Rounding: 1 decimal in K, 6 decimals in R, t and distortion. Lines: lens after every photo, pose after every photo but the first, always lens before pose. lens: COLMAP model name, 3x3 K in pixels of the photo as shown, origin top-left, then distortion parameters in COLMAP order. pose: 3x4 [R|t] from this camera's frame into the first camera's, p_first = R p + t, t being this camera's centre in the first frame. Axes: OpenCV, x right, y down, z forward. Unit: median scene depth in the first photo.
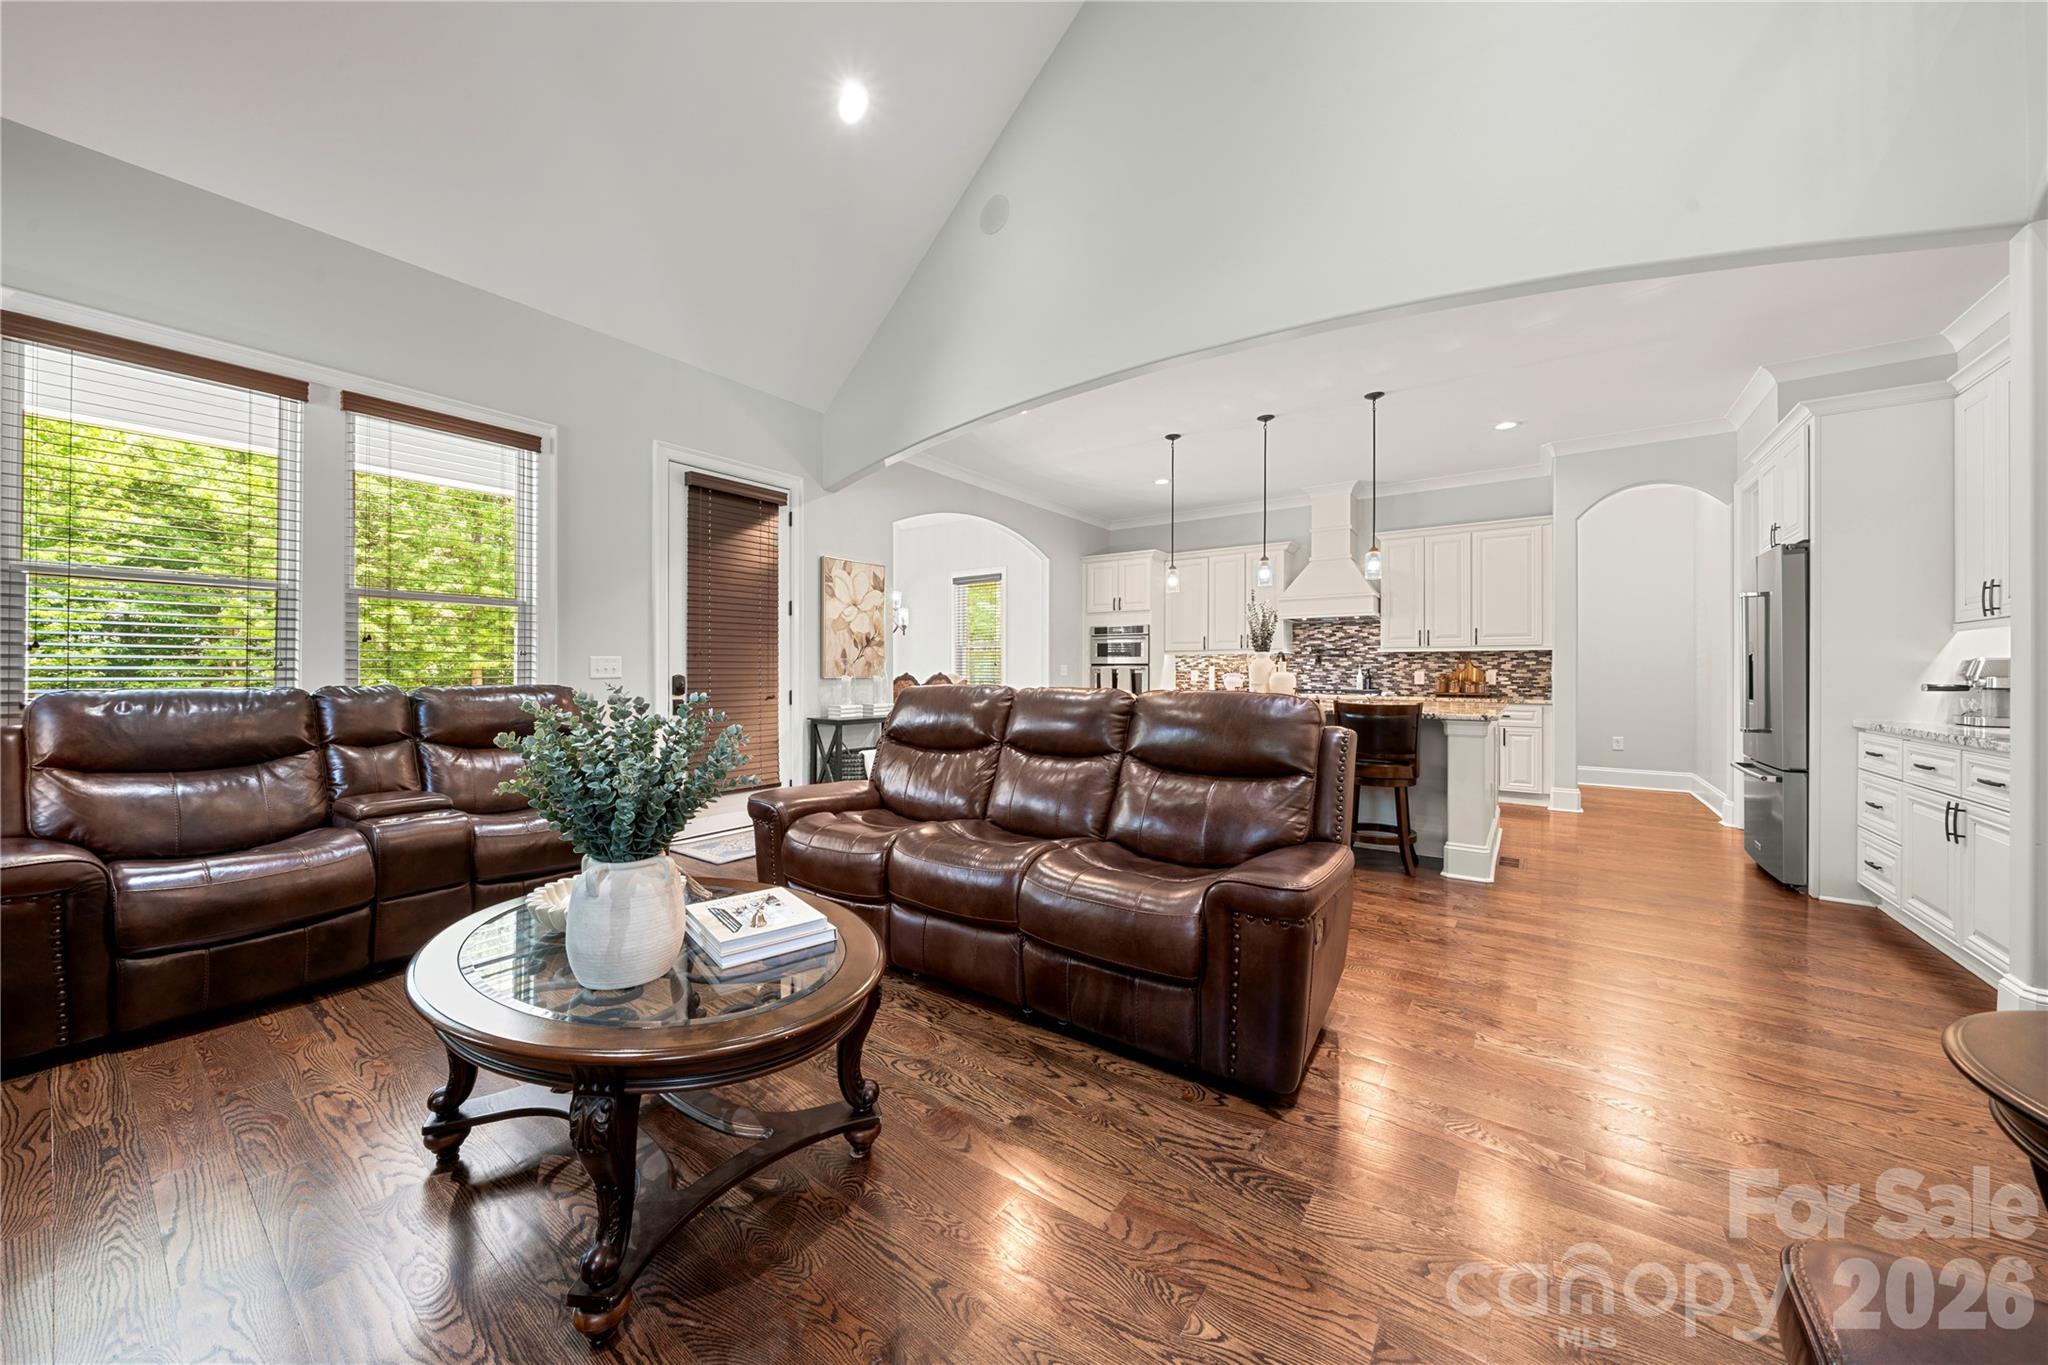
lens RADIAL K [[723.6, 0, 1014.5], [0, 723.6, 665.4], [0, 0, 1]] dist [-0.000754, -0.000268]
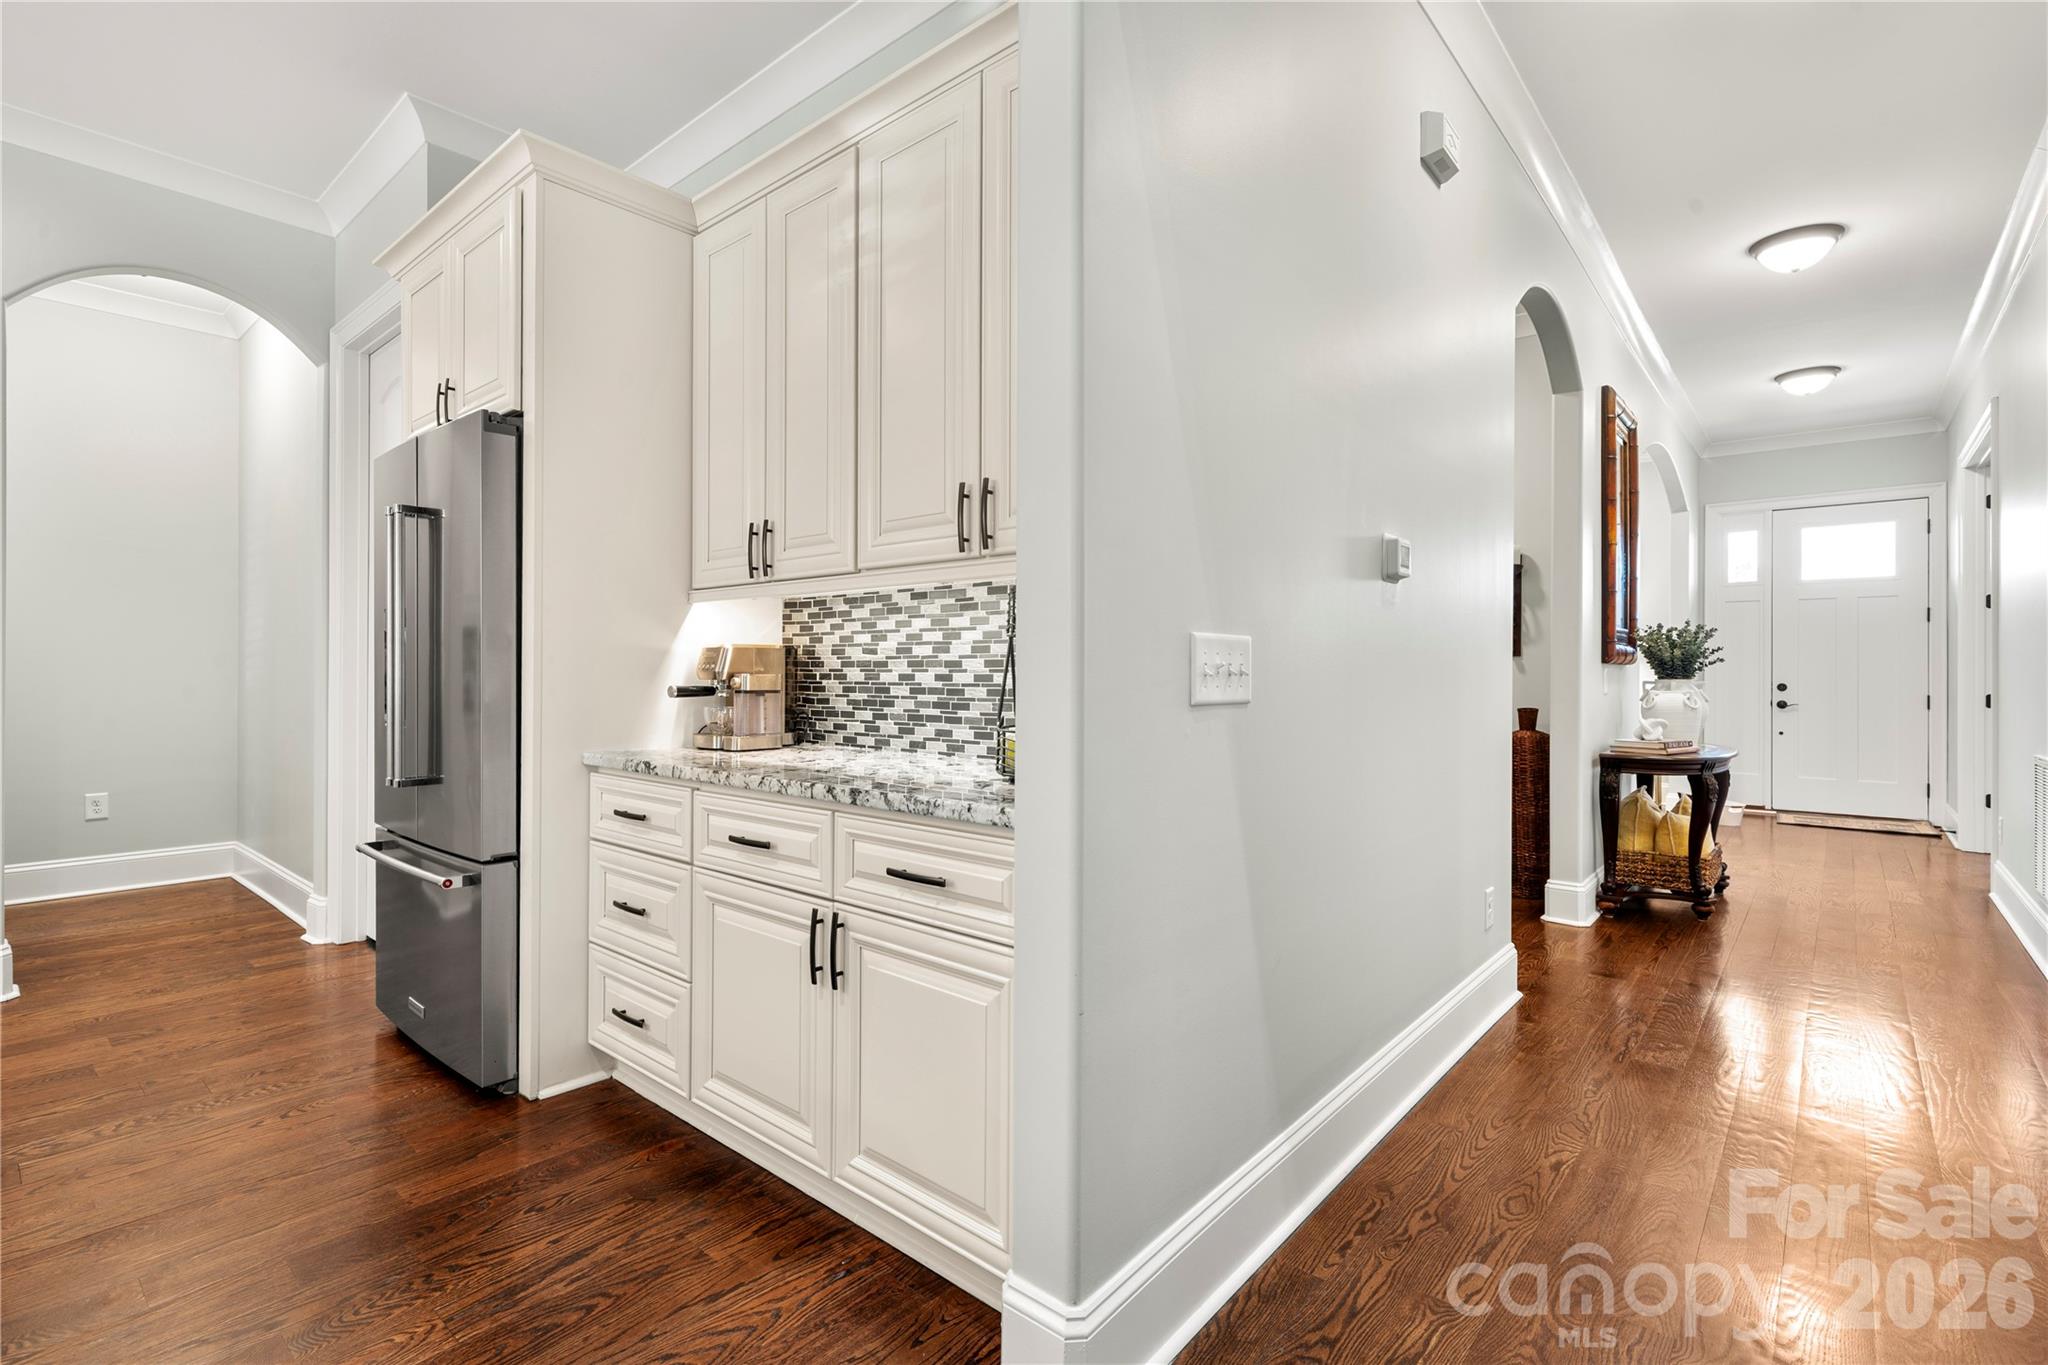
lens RADIAL K [[943.3, 0, 1010.3], [0, 943.3, 665.8], [0, 0, 1]] dist [0.001112, 0.000334]
pose [[0.091076, -0.000404, 0.995844, 0.289041], [-0.010218, 0.999947, 0.001340, 0.003011], [-0.995792, -0.010297, 0.091067, 0.374416]]
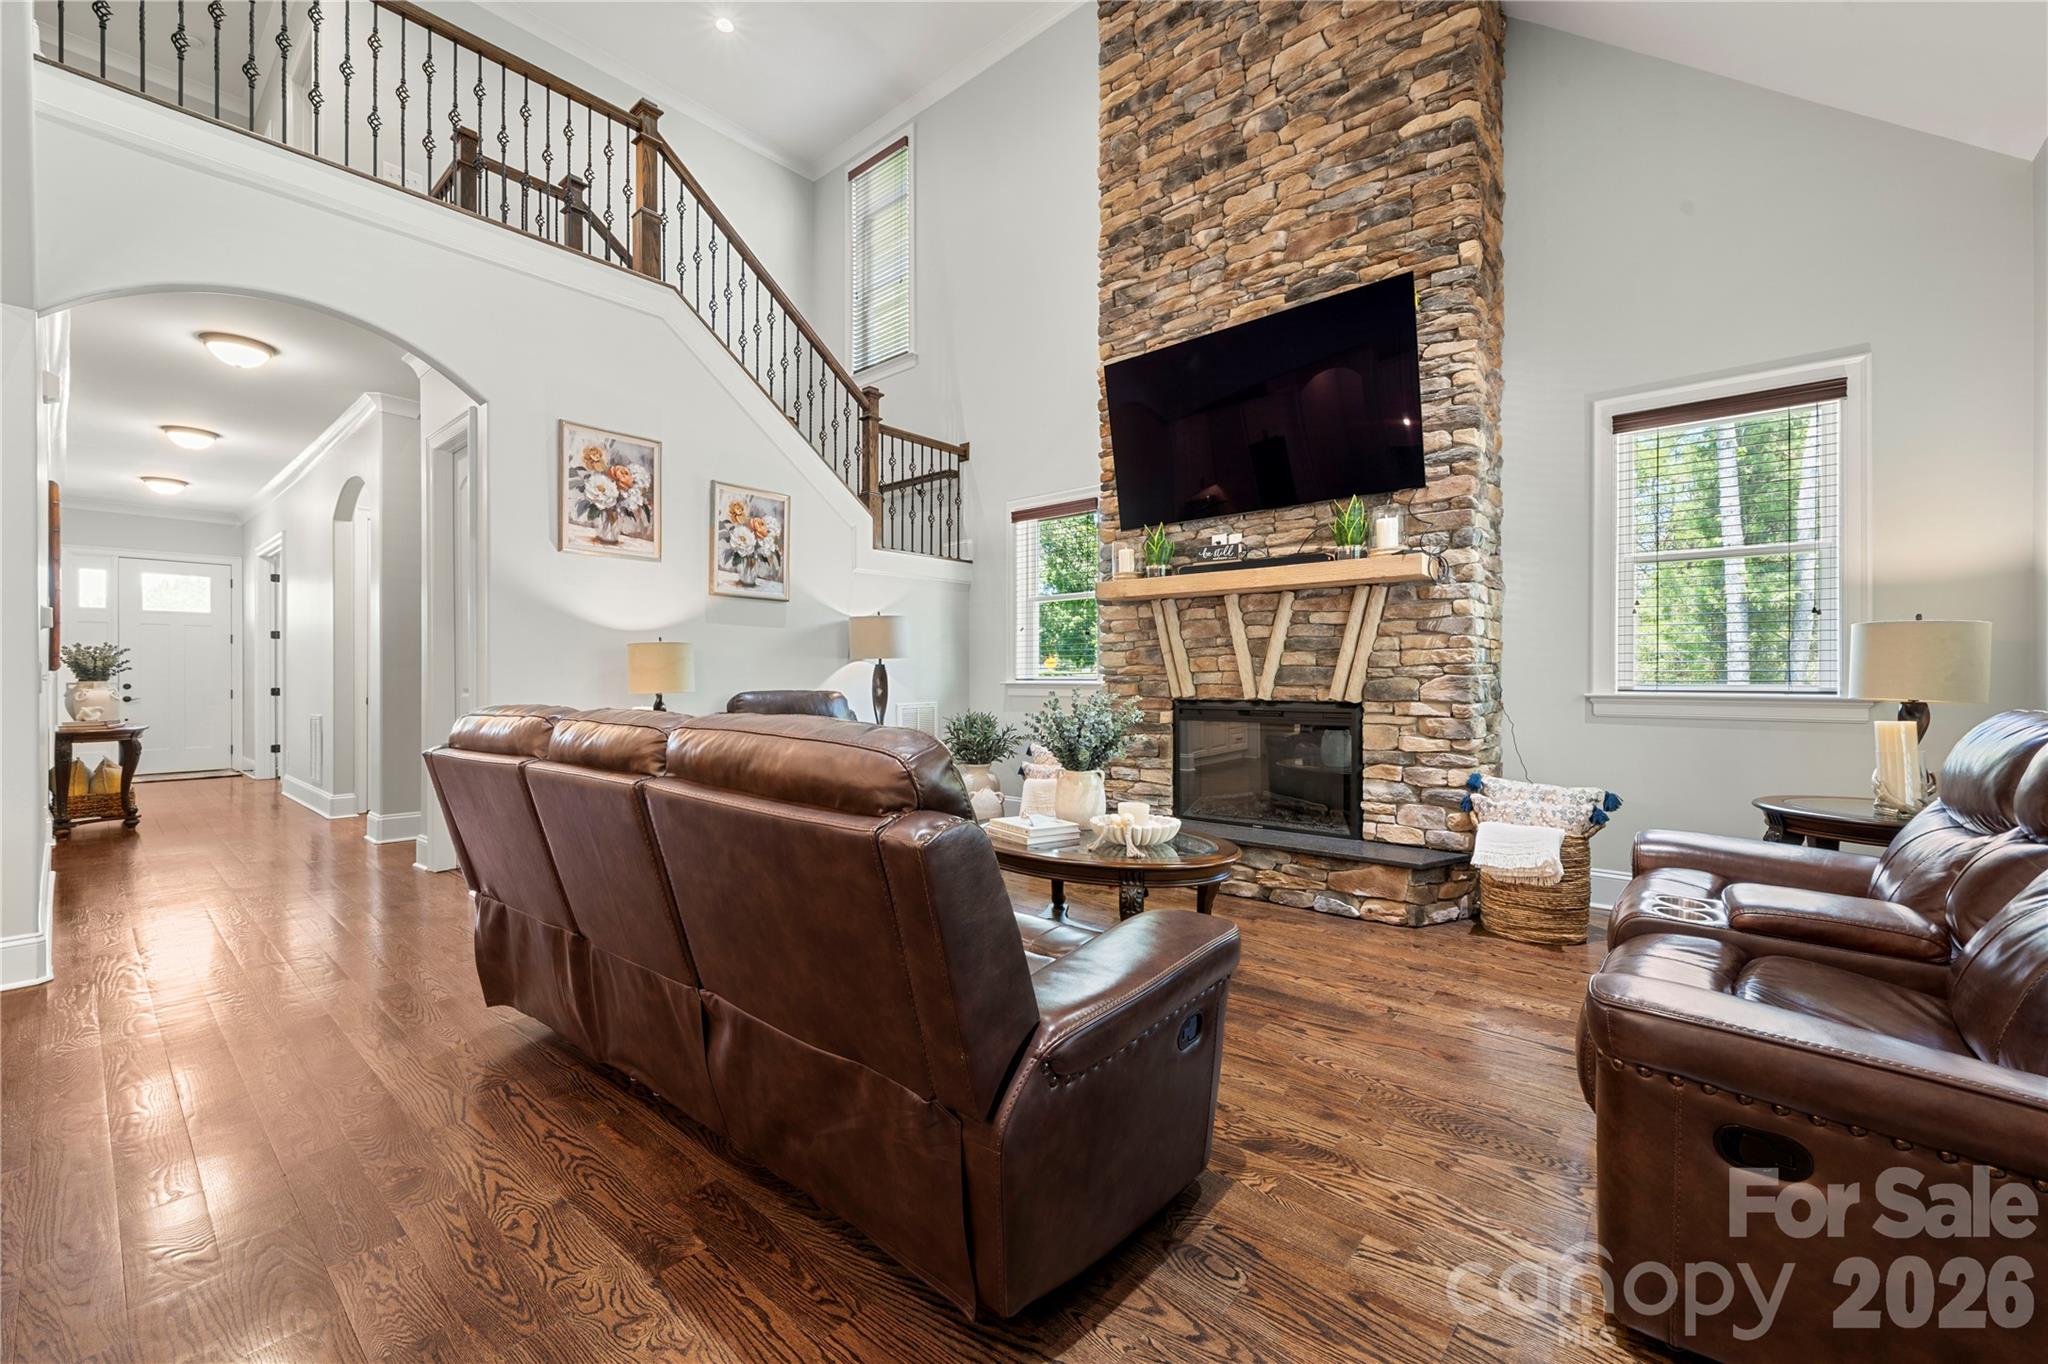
lens RADIAL K [[829.9, 0, 1017.9], [0, 829.9, 676.8], [0, 0, 1]] dist [0.000557, 0.000051]
pose [[-0.996427, -0.005348, 0.084285, -0.136648], [-0.006011, 0.999953, -0.007614, 0.005467], [-0.084241, -0.008093, -0.996413, 0.860581]]
